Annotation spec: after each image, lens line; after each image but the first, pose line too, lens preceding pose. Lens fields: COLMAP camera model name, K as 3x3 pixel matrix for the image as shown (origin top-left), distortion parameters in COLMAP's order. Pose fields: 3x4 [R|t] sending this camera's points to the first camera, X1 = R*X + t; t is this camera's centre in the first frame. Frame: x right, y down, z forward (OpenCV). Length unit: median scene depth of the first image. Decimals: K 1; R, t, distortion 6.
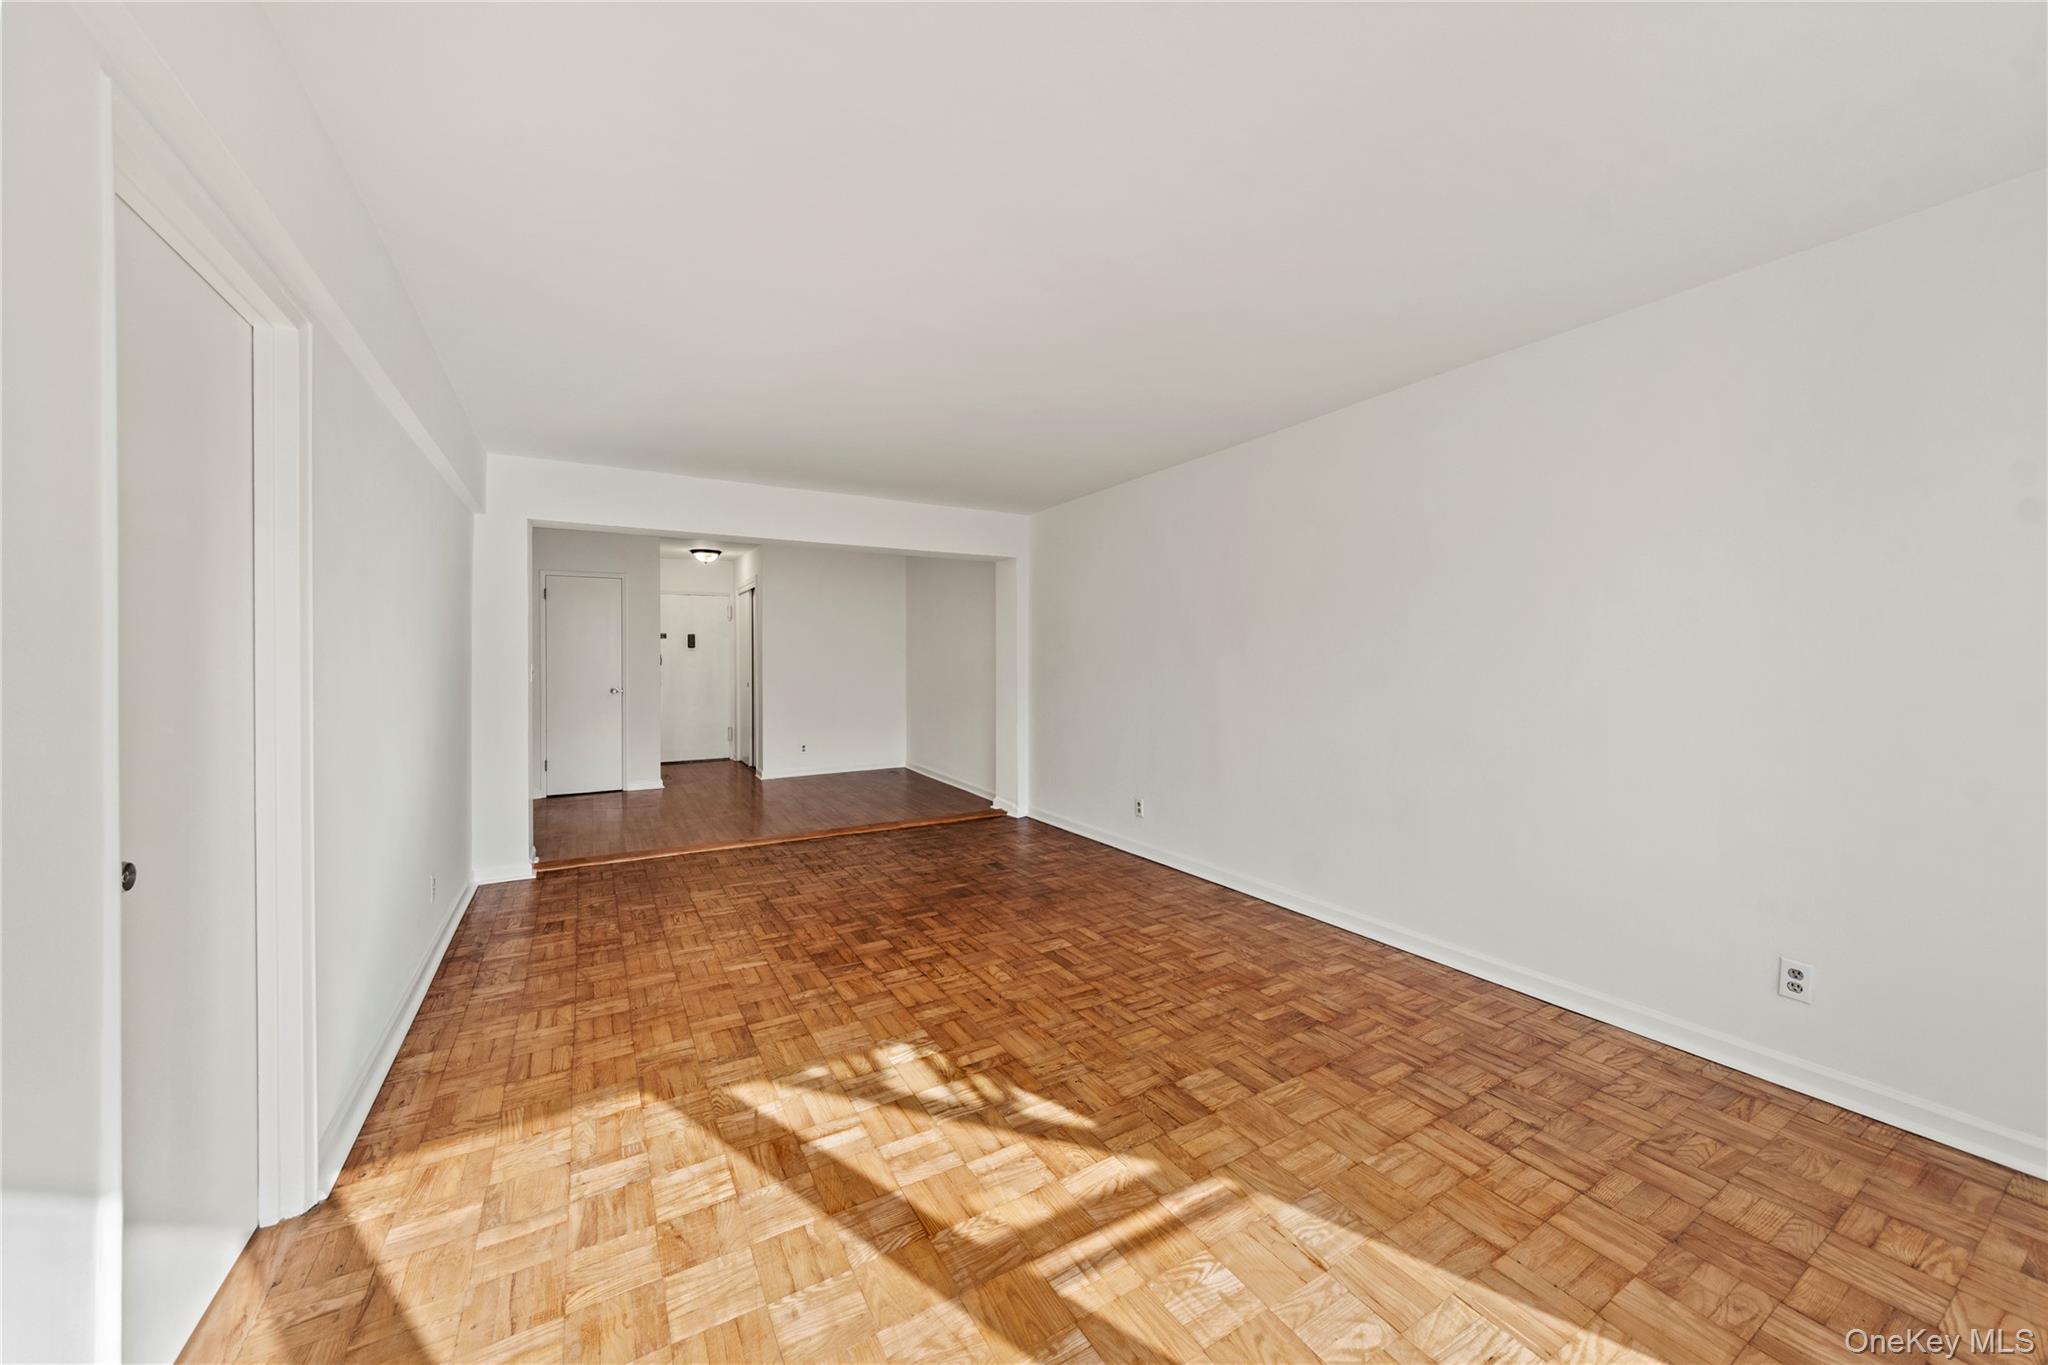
lens RADIAL K [[736.2, 0, 1018.8], [0, 736.2, 666.8], [0, 0, 1]] dist [-0.000407, -0.000320]
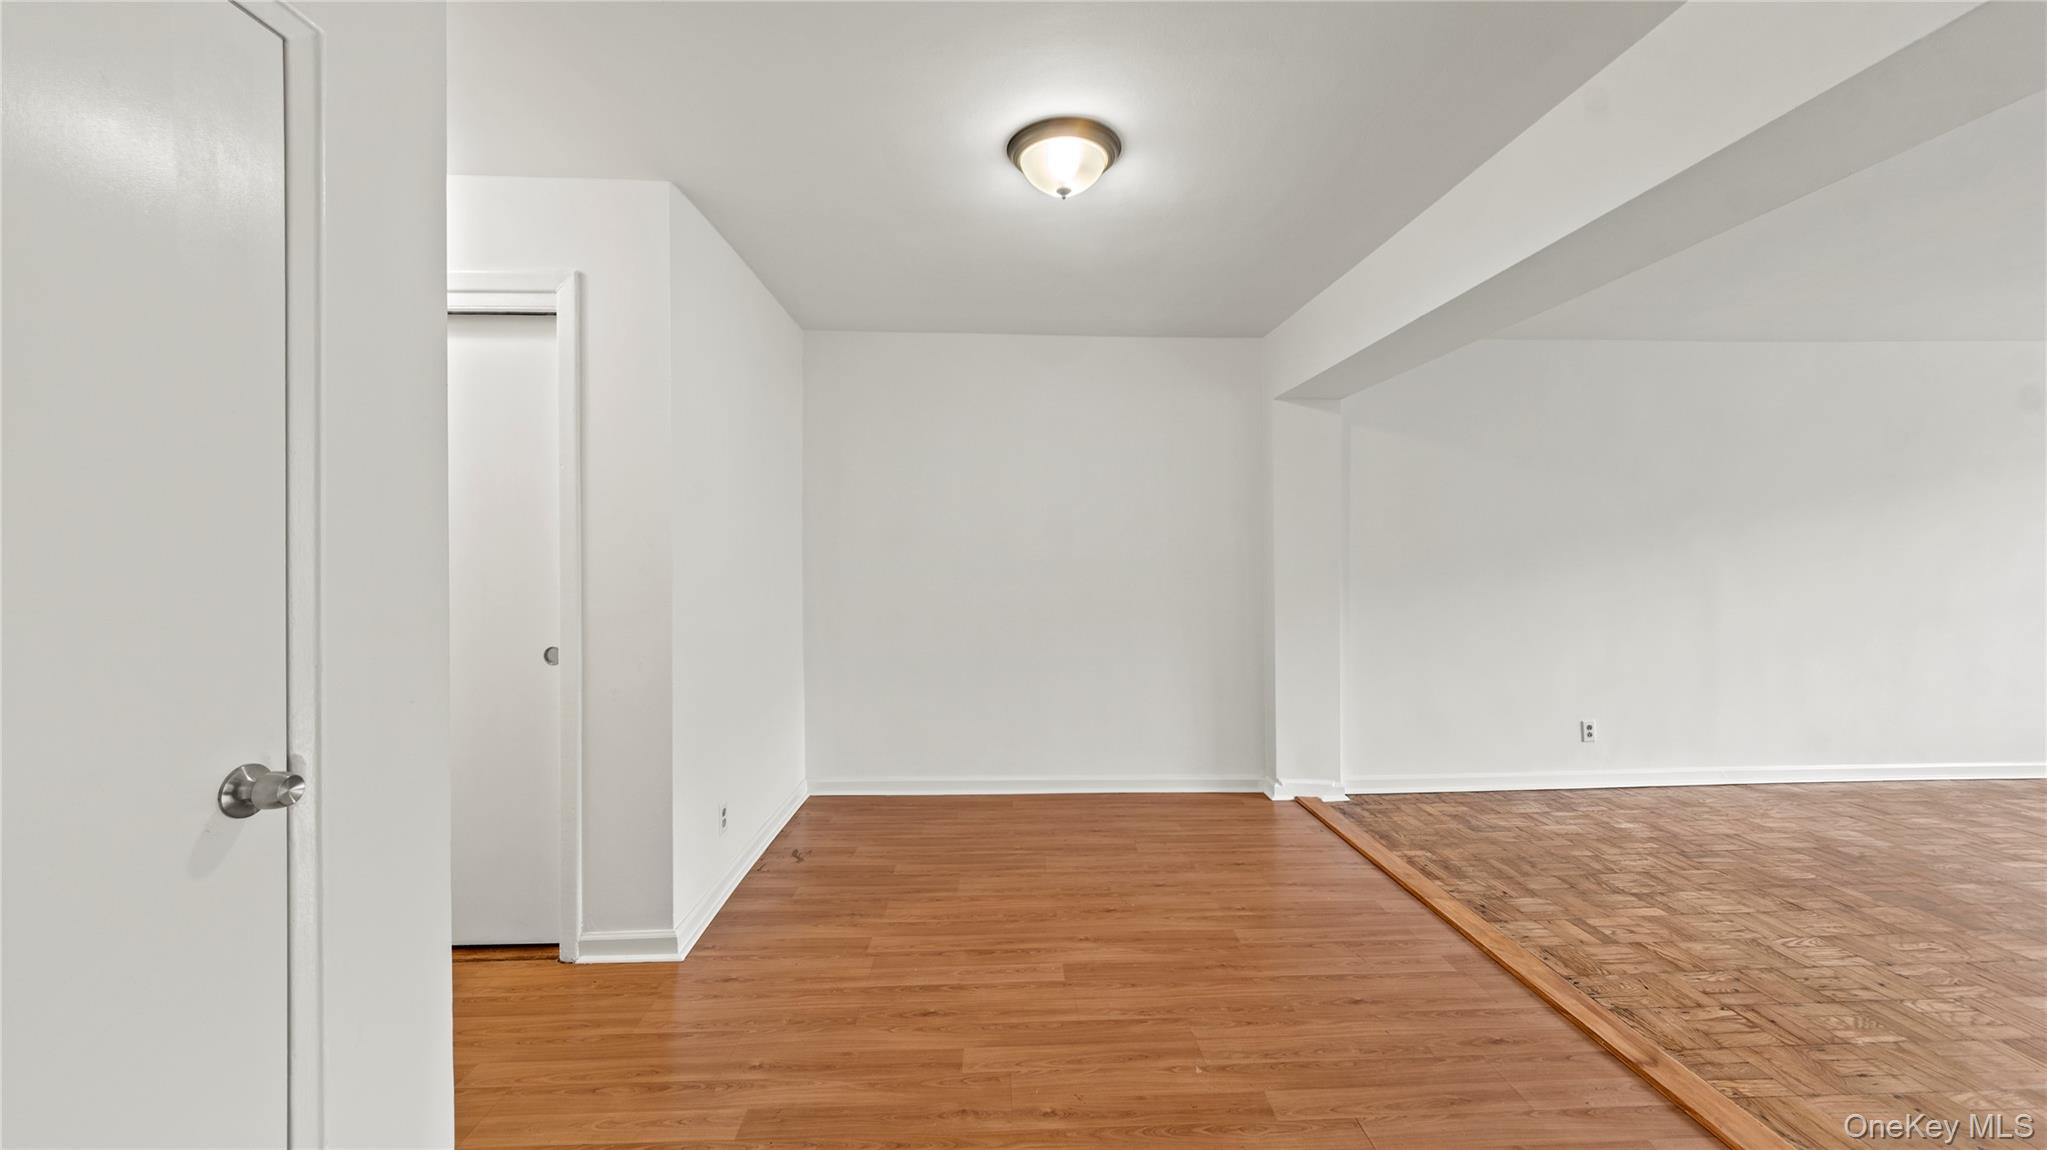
lens RADIAL K [[762.6, 0, 1036.1], [0, 762.6, 522.7], [0, 0, 1]] dist [-0.002777, -0.000352]
pose [[0.449965, 0.035772, 0.892329, -1.290727], [0.011043, 0.998898, -0.045613, -0.017294], [-0.892978, 0.030379, 0.449074, 1.666508]]
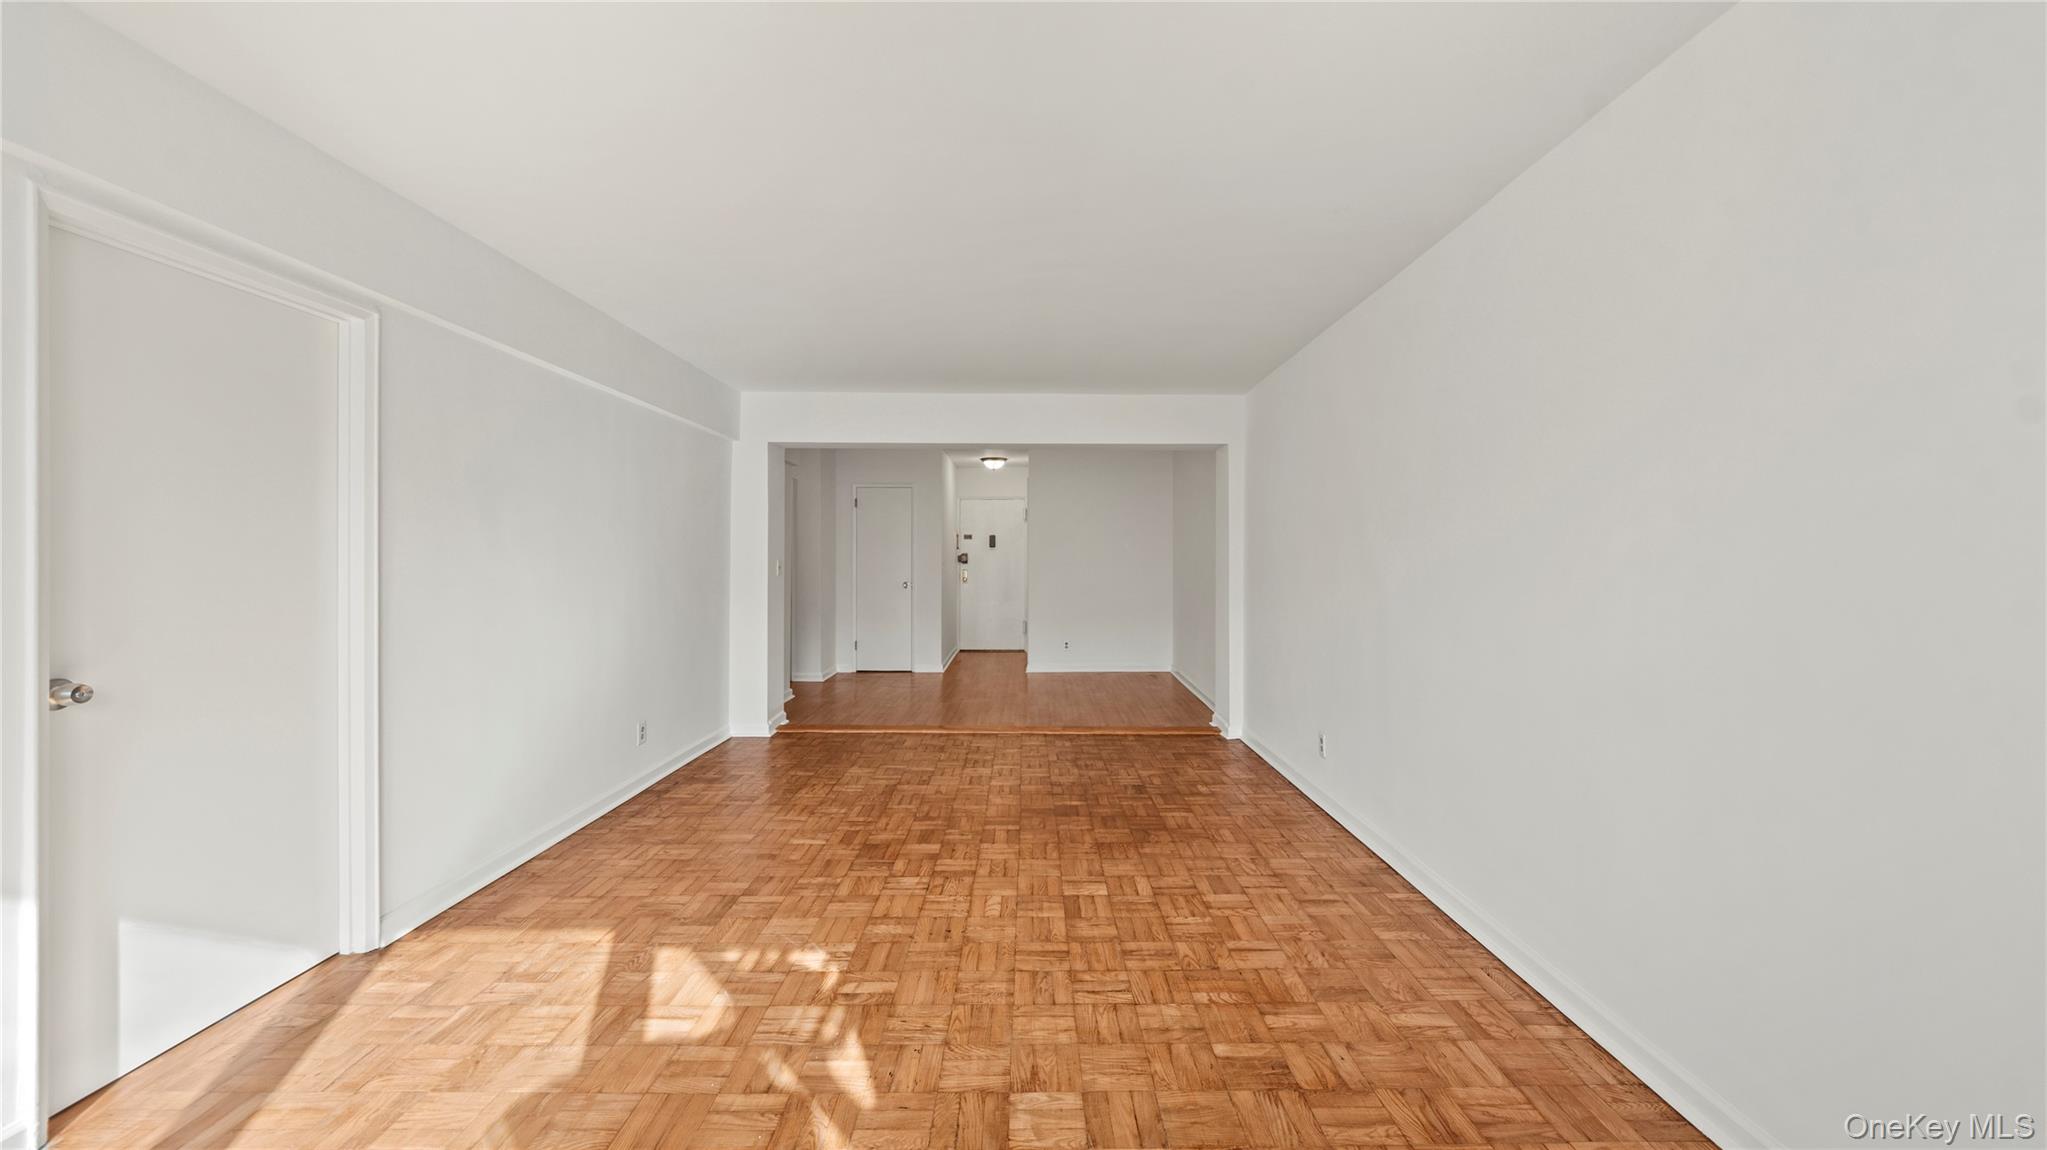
lens RADIAL K [[731.3, 0, 1030.5], [0, 731.3, 573.7], [0, 0, 1]] dist [-0.001199, -0.000783]
pose [[0.867448, 0.016762, -0.497245, 0.402261], [-0.011708, 0.999843, 0.013280, -0.004212], [0.497390, -0.005698, 0.867509, 0.216789]]
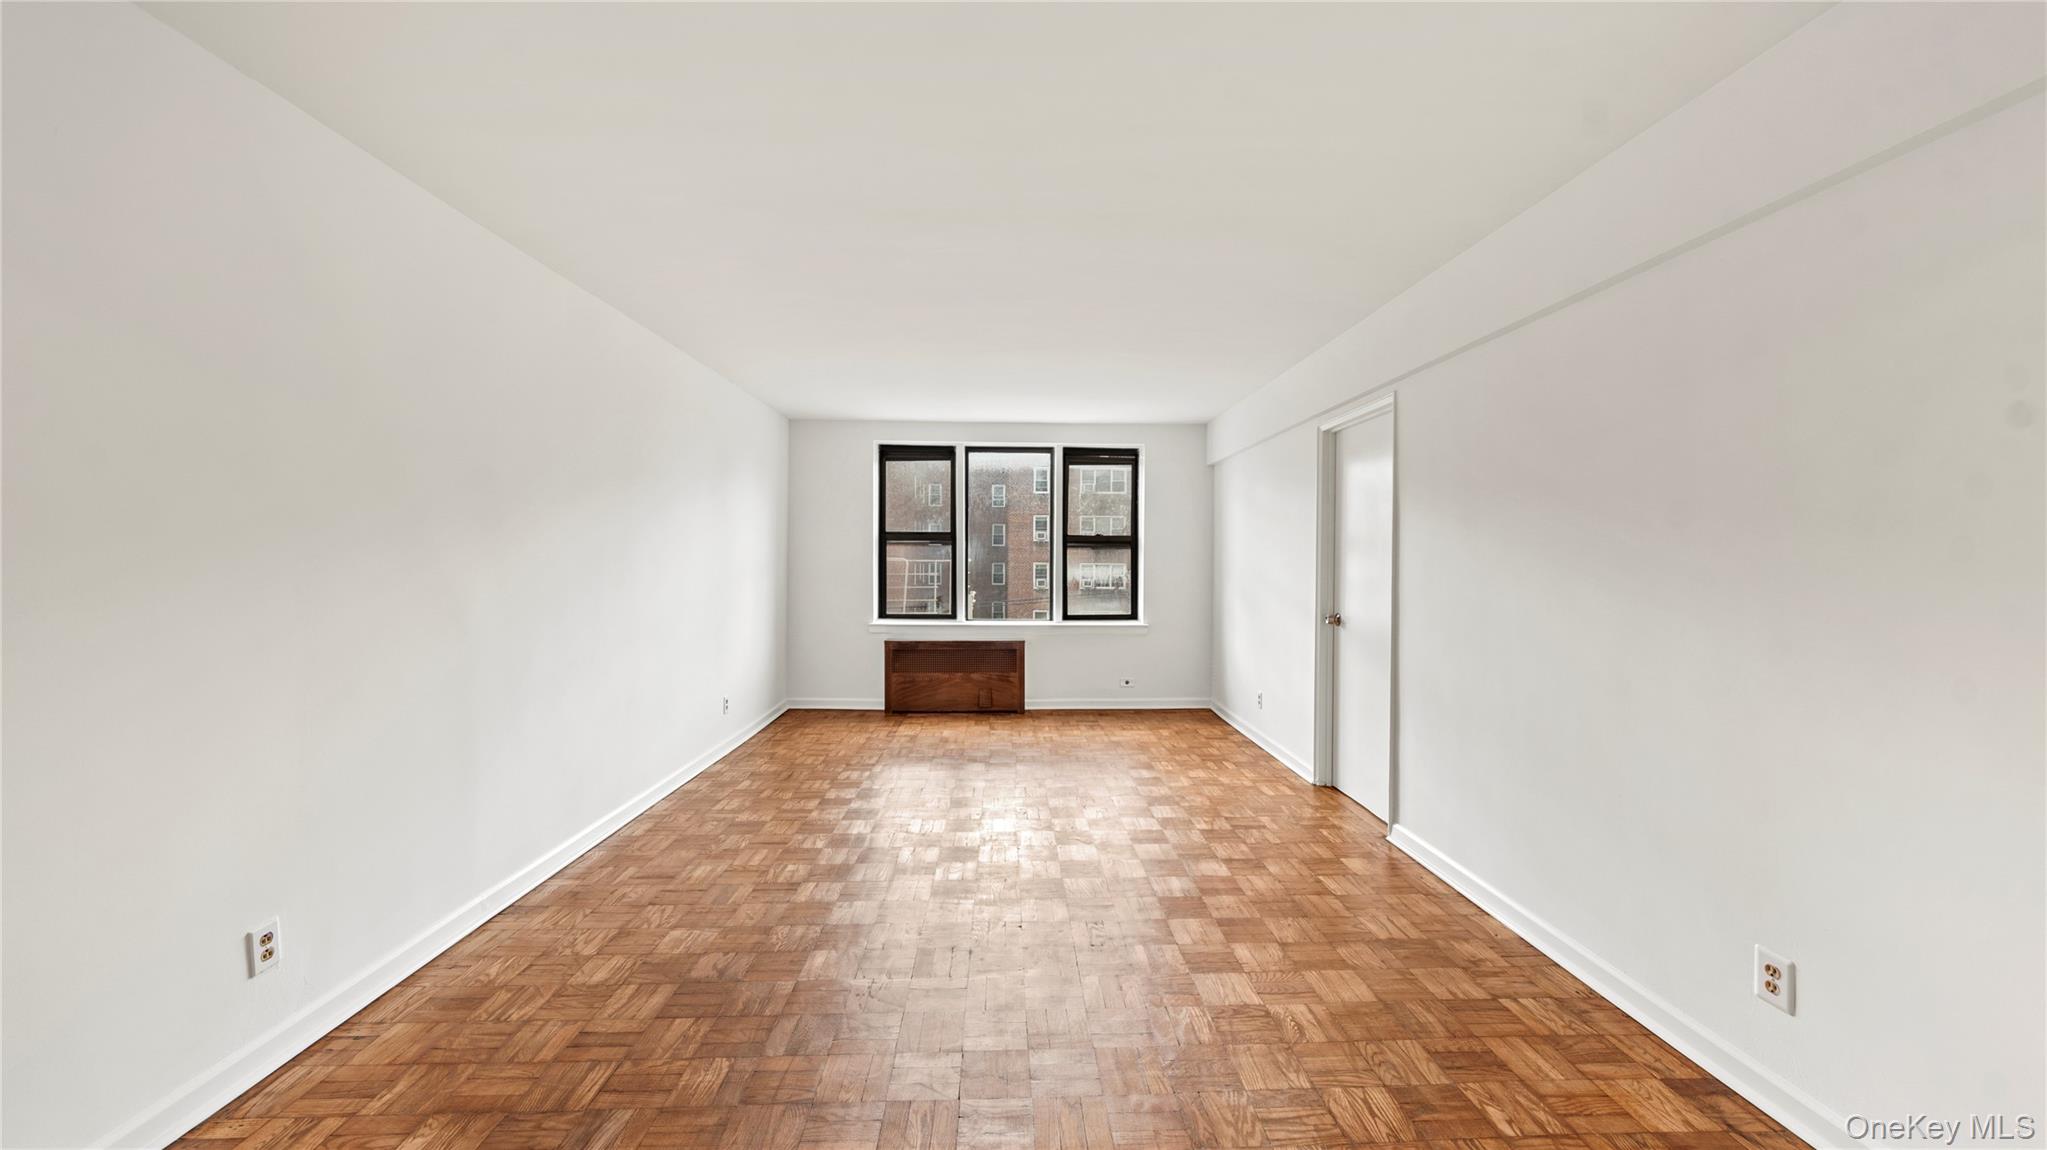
lens RADIAL K [[731.3, 0, 1030.5], [0, 731.3, 573.7], [0, 0, 1]] dist [-0.001199, -0.000783]
pose [[-0.884110, -0.008723, 0.467197, -0.526690], [0.002924, 0.999703, 0.024199, -0.018448], [-0.467269, 0.022761, -0.883822, 1.639696]]
